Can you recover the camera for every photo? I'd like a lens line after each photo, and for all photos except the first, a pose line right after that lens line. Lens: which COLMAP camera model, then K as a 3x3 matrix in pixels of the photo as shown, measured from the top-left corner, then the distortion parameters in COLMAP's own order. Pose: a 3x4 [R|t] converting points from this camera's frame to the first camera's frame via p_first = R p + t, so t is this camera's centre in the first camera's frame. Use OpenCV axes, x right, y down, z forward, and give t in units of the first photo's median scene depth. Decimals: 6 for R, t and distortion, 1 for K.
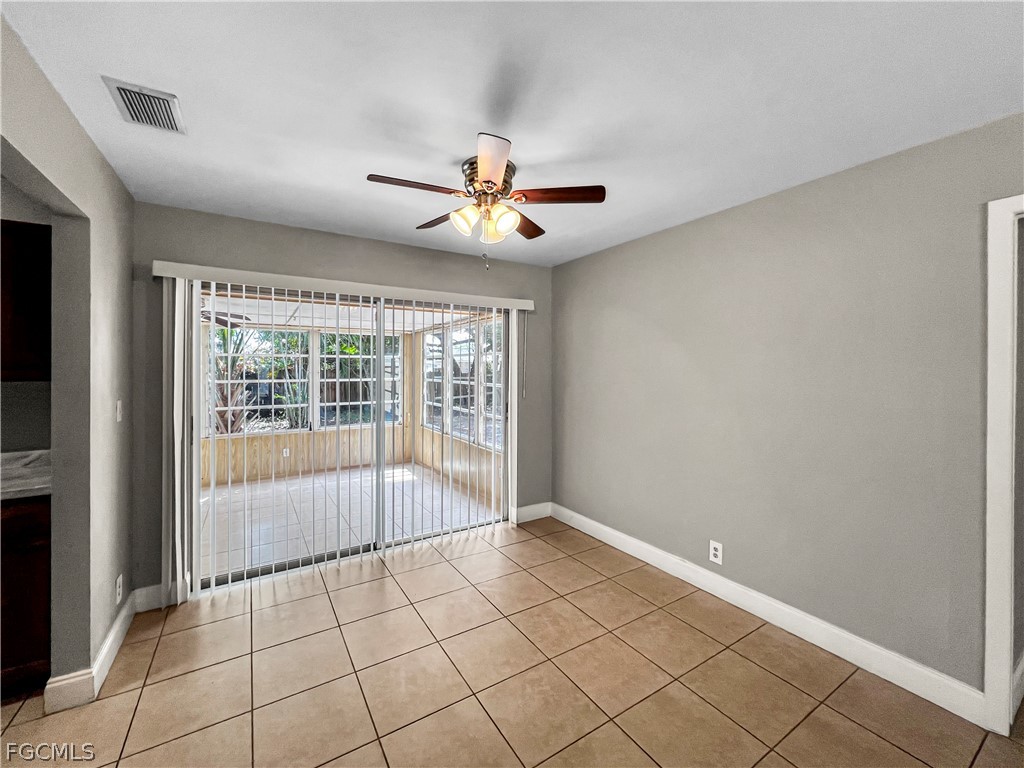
lens RADIAL K [[421.5, 0, 509.6], [0, 421.5, 369.4], [0, 0, 1]] dist [0.004714, -0.000101]
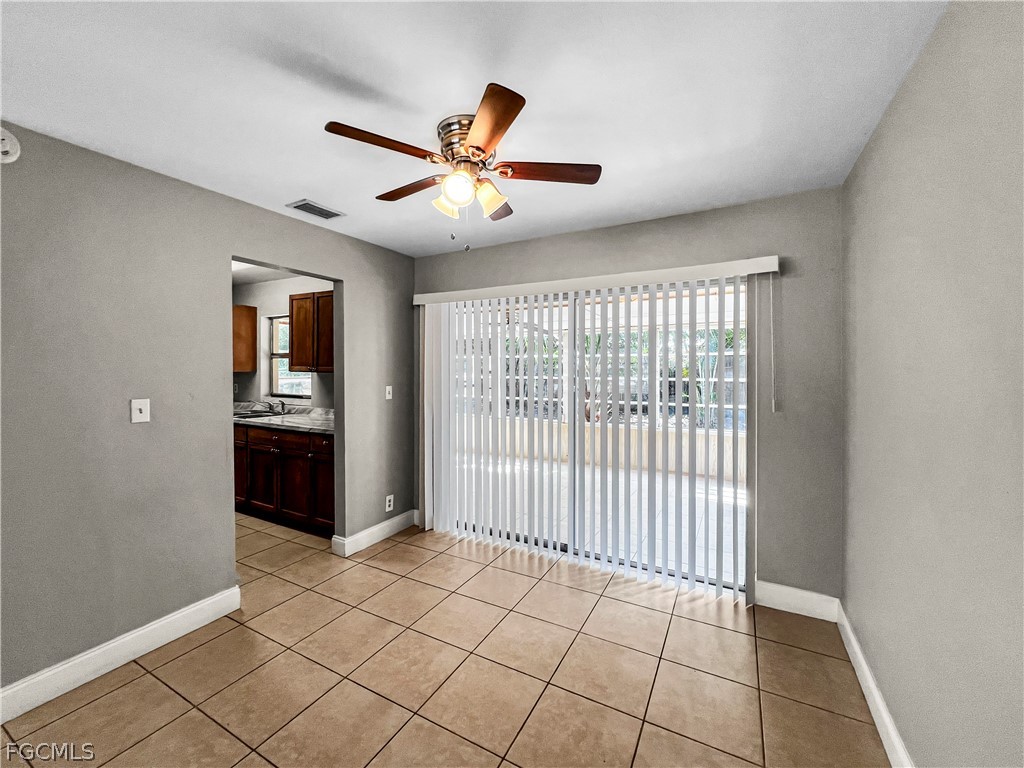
lens RADIAL K [[421.5, 0, 516.9], [0, 421.5, 376.6], [0, 0, 1]] dist [0.004714, -0.000101]
pose [[0.493006, 0.016068, -0.869877, 0.622928], [-0.001881, 0.999847, 0.017403, 0.006367], [0.870024, -0.006943, 0.492961, 0.558077]]
